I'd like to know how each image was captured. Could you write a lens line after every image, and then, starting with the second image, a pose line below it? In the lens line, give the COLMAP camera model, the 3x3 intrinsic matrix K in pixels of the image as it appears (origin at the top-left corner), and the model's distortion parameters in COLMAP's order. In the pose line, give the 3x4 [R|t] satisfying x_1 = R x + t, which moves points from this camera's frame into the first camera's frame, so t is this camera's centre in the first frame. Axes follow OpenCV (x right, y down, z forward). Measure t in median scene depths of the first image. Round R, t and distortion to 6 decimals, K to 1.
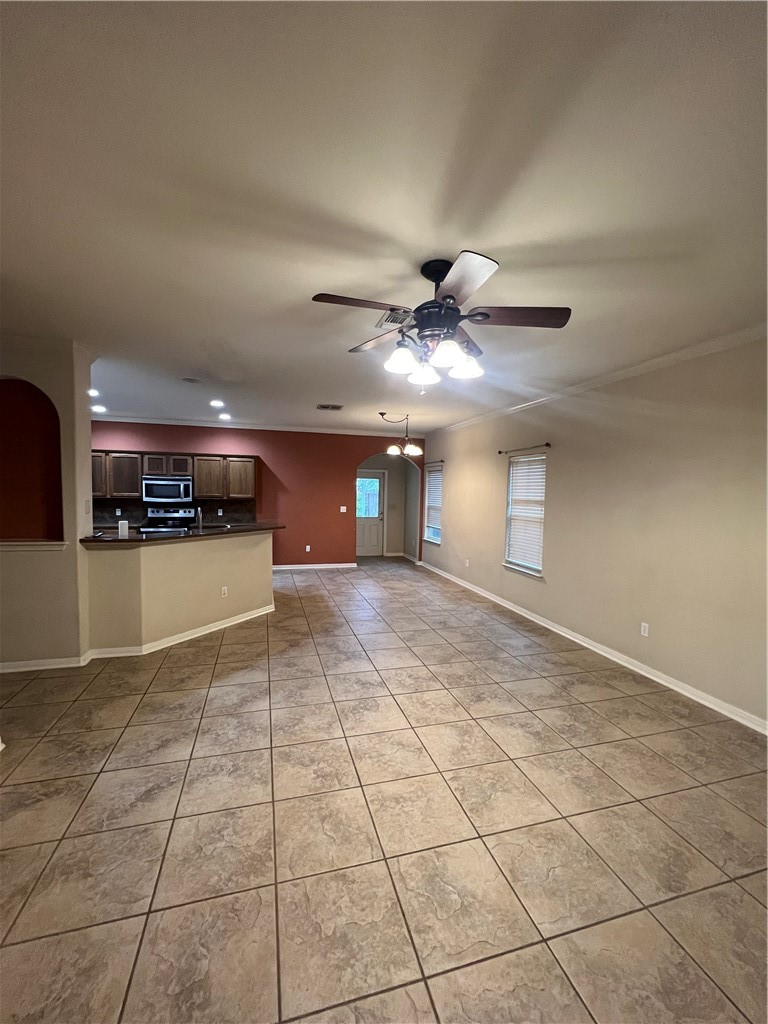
lens RADIAL K [[410.6, 0, 383.1], [0, 410.6, 512.6], [0, 0, 1]] dist [-0.003262, 0.001294]
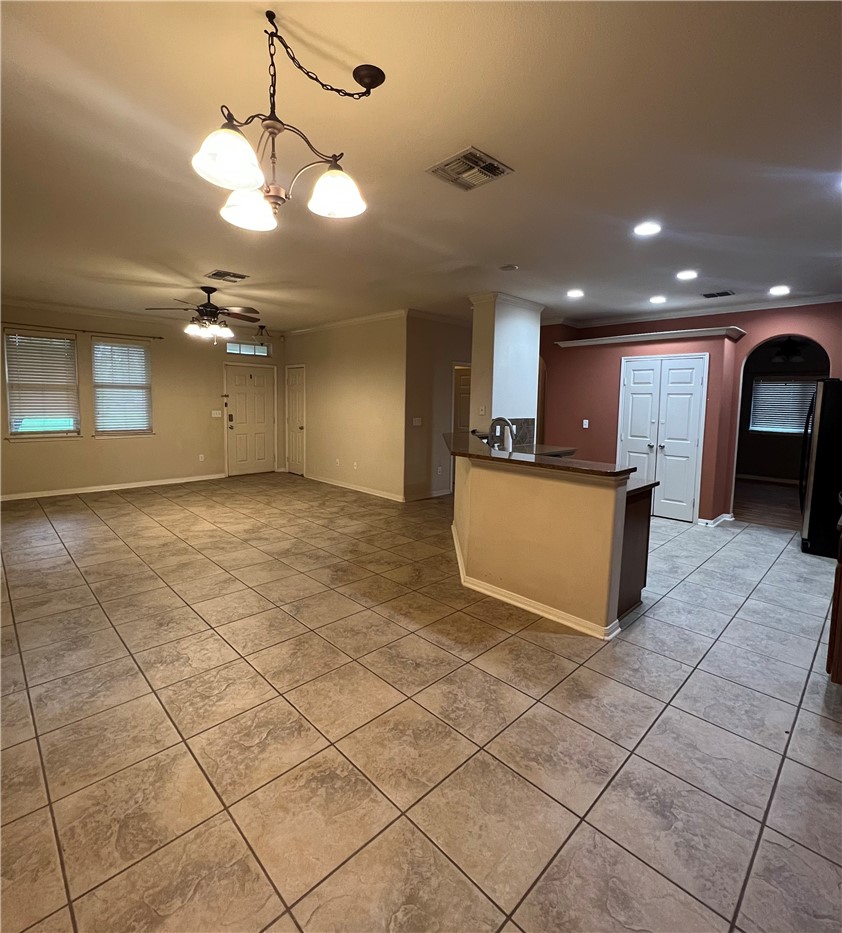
lens RADIAL K [[460.5, 0, 419.7], [0, 460.5, 436.0], [0, 0, 1]] dist [-0.003291, 0.001731]
pose [[-0.879165, 0.001735, -0.476514, 0.098632], [-0.062786, 0.990853, 0.119447, -0.052044], [0.472363, 0.134932, -0.871015, 1.184437]]
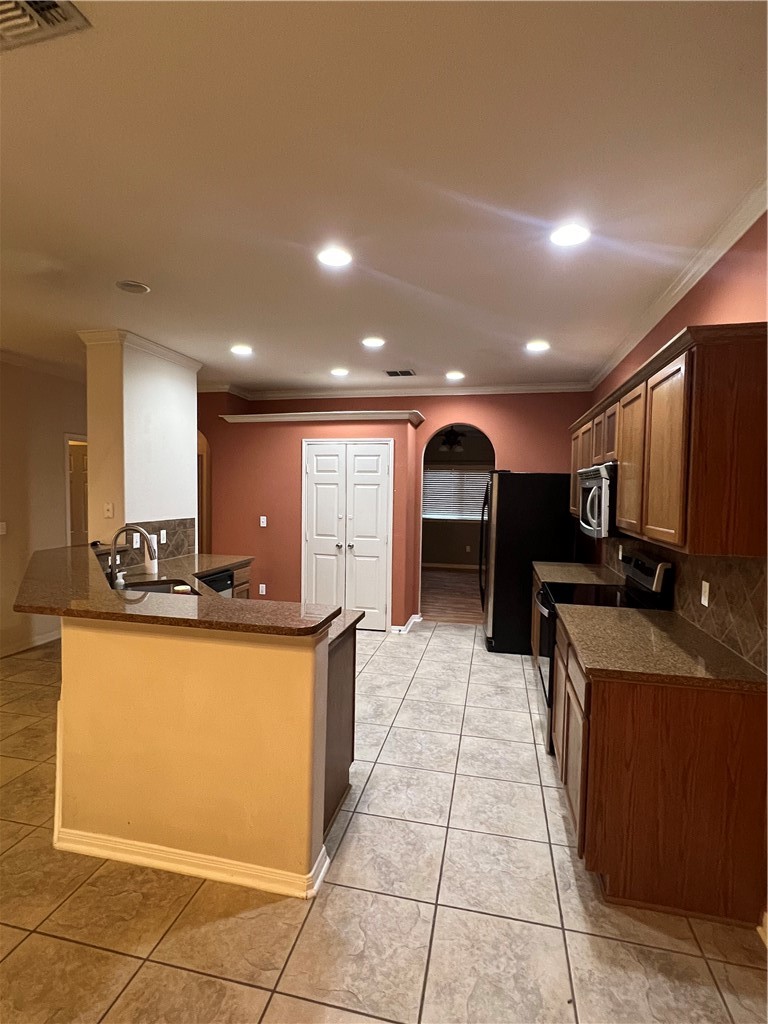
lens RADIAL K [[505.3, 0, 379.1], [0, 505.3, 519.1], [0, 0, 1]] dist [-0.001407, -0.000097]
pose [[-0.482960, 0.025878, -0.875260, -0.027500], [-0.074518, 0.994723, 0.070528, -0.060954], [0.872466, 0.099284, -0.478483, 1.072323]]
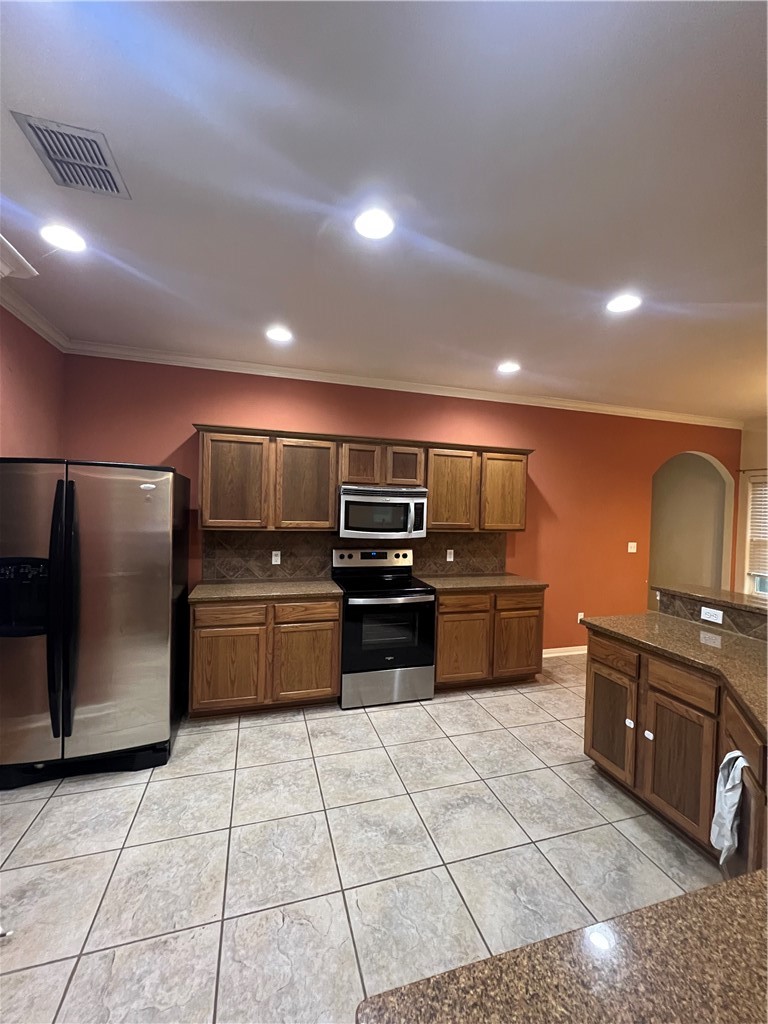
lens RADIAL K [[410.6, 0, 384.4], [0, 410.6, 512.0], [0, 0, 1]] dist [-0.003262, 0.001294]
pose [[0.999873, 0.005325, 0.015038, -0.542750], [-0.004707, 0.999154, -0.040858, -0.038849], [-0.015243, 0.040782, 0.999052, 0.517998]]
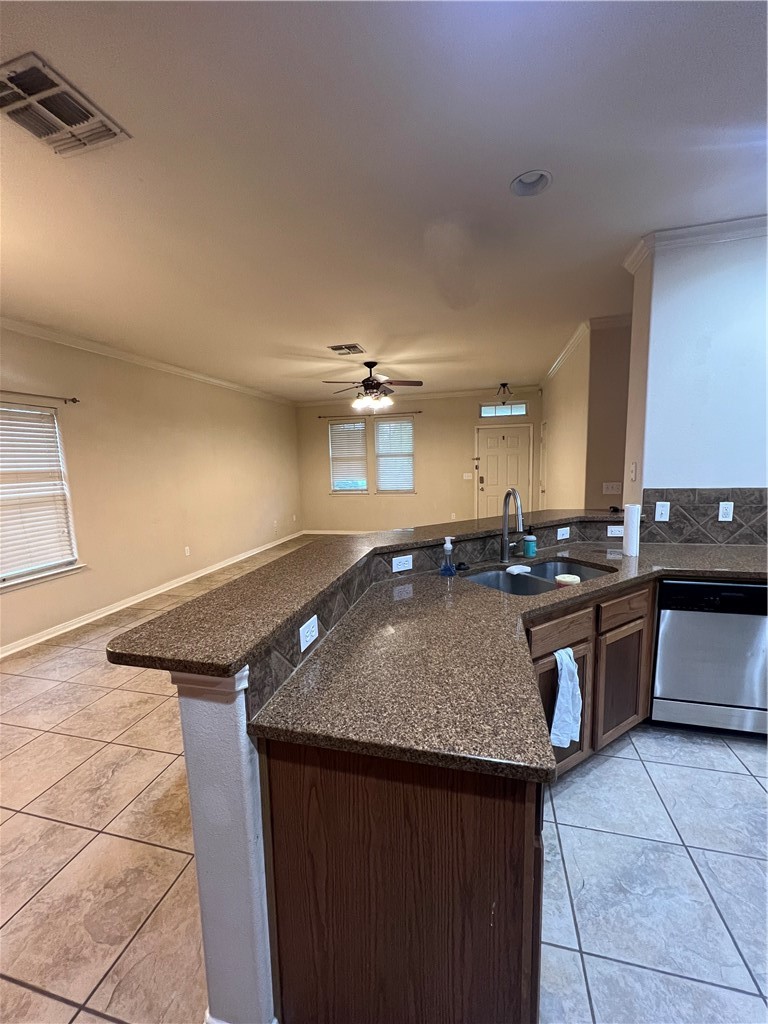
lens RADIAL K [[410.6, 0, 382.7], [0, 410.6, 512.3], [0, 0, 1]] dist [-0.003262, 0.001294]
pose [[-0.862403, -0.057811, 0.502910, -0.376225], [0.039434, 0.982767, 0.180596, -0.049461], [-0.504683, 0.175578, -0.845262, 0.985371]]
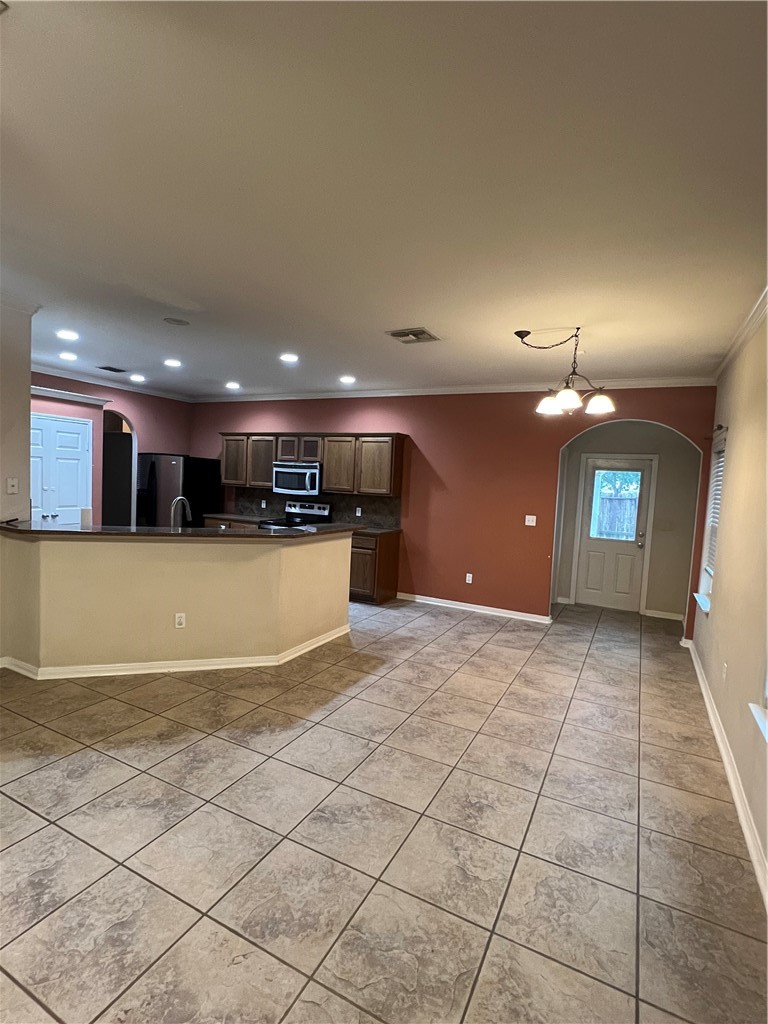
lens RADIAL K [[505.3, 0, 385.6], [0, 505.3, 511.1], [0, 0, 1]] dist [-0.001407, -0.000097]
pose [[0.732617, 0.058983, -0.678080, 0.285482], [-0.073630, 0.997260, 0.007194, -0.013698], [0.676646, 0.044657, 0.734953, 0.400987]]
